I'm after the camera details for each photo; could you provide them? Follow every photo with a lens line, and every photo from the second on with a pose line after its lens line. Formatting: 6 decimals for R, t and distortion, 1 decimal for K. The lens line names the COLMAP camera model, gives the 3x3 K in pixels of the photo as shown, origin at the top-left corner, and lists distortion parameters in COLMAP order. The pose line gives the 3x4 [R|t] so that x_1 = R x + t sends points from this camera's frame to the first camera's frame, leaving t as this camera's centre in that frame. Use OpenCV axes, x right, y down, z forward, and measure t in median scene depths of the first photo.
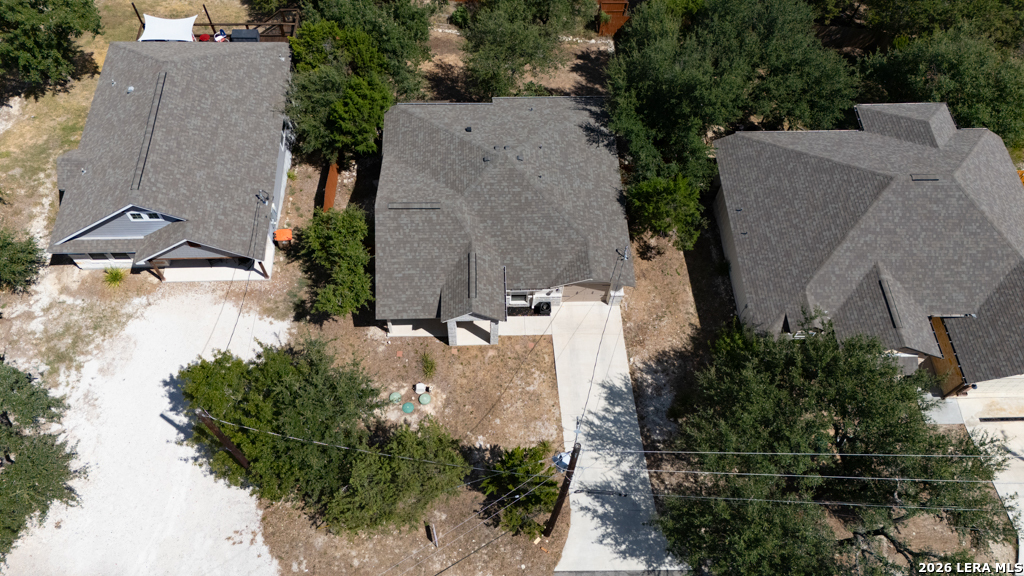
lens RADIAL K [[756.3, 0, 510.4], [0, 756.3, 283.1], [0, 0, 1]] dist [0.066746, -0.066460]
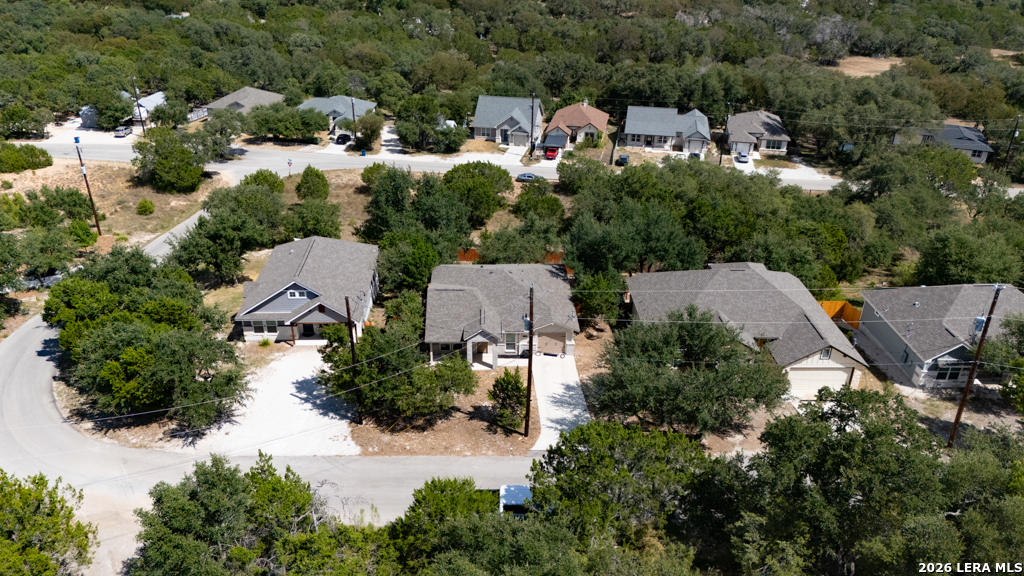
lens RADIAL K [[756.3, 0, 513.2], [0, 756.3, 280.3], [0, 0, 1]] dist [0.066746, -0.066460]
pose [[0.999856, -0.014488, -0.008841, 0.034312], [0.007451, 0.842680, -0.538362, 0.802861], [0.015250, 0.538219, 0.842667, -0.467248]]
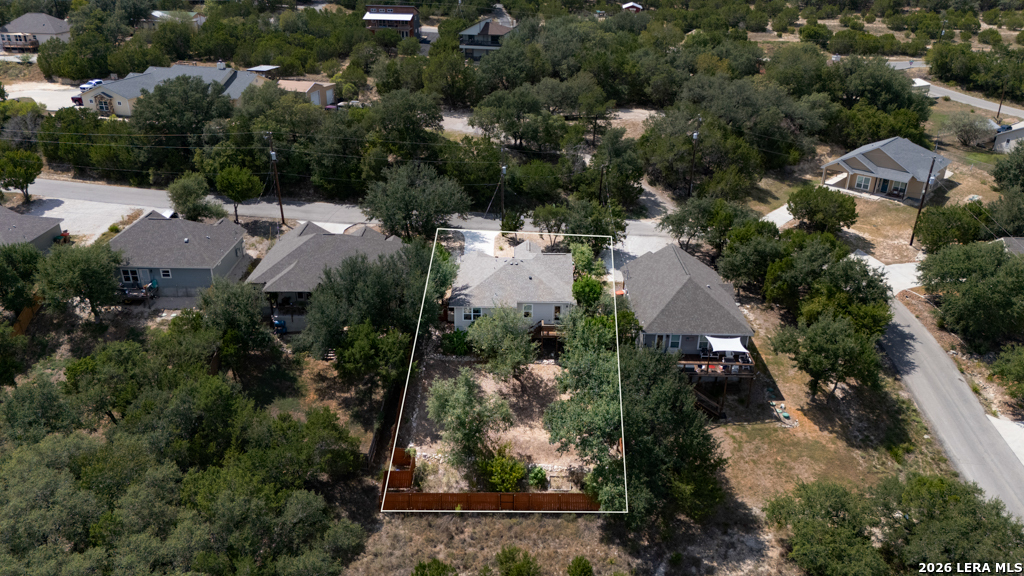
lens RADIAL K [[756.3, 0, 512.3], [0, 756.3, 284.6], [0, 0, 1]] dist [0.066746, -0.066460]
pose [[-0.997957, -0.060448, 0.020681, -0.052769], [0.014763, 0.096747, 0.995199, -2.265498], [-0.062159, 0.993472, -0.095657, 1.282090]]
